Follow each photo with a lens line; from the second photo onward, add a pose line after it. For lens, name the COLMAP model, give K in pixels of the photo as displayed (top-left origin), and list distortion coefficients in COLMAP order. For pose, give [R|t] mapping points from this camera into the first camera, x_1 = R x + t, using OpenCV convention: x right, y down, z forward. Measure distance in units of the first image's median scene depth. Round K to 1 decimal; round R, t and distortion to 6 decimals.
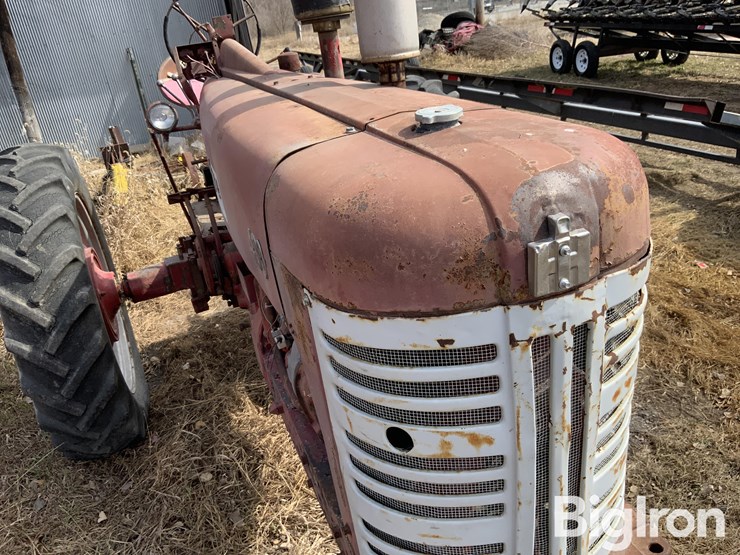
lens RADIAL K [[619.9, 0, 367.1], [0, 619.9, 278.3], [0, 0, 1]] dist [0.042958, -0.086208]
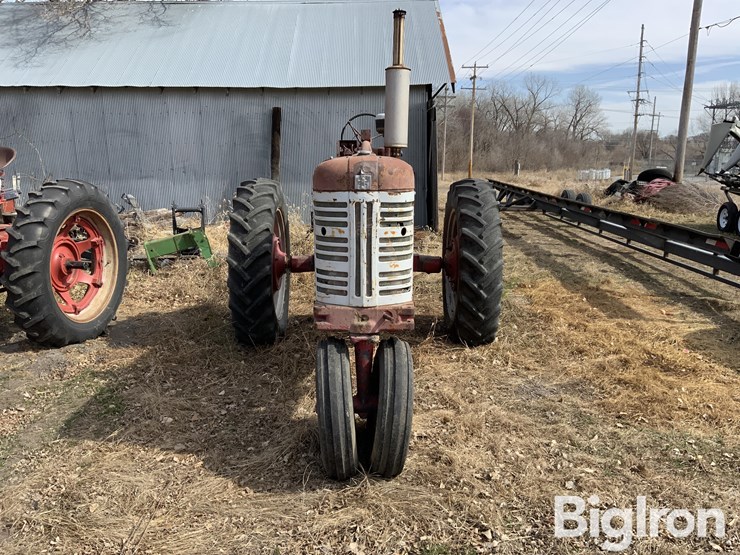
lens RADIAL K [[619.9, 0, 367.8], [0, 619.9, 277.3], [0, 0, 1]] dist [0.042958, -0.086208]
pose [[0.926238, 0.195309, -0.322392, 0.474313], [-0.255337, 0.954269, -0.155480, 0.318412], [0.277282, 0.226330, 0.933750, -0.704639]]
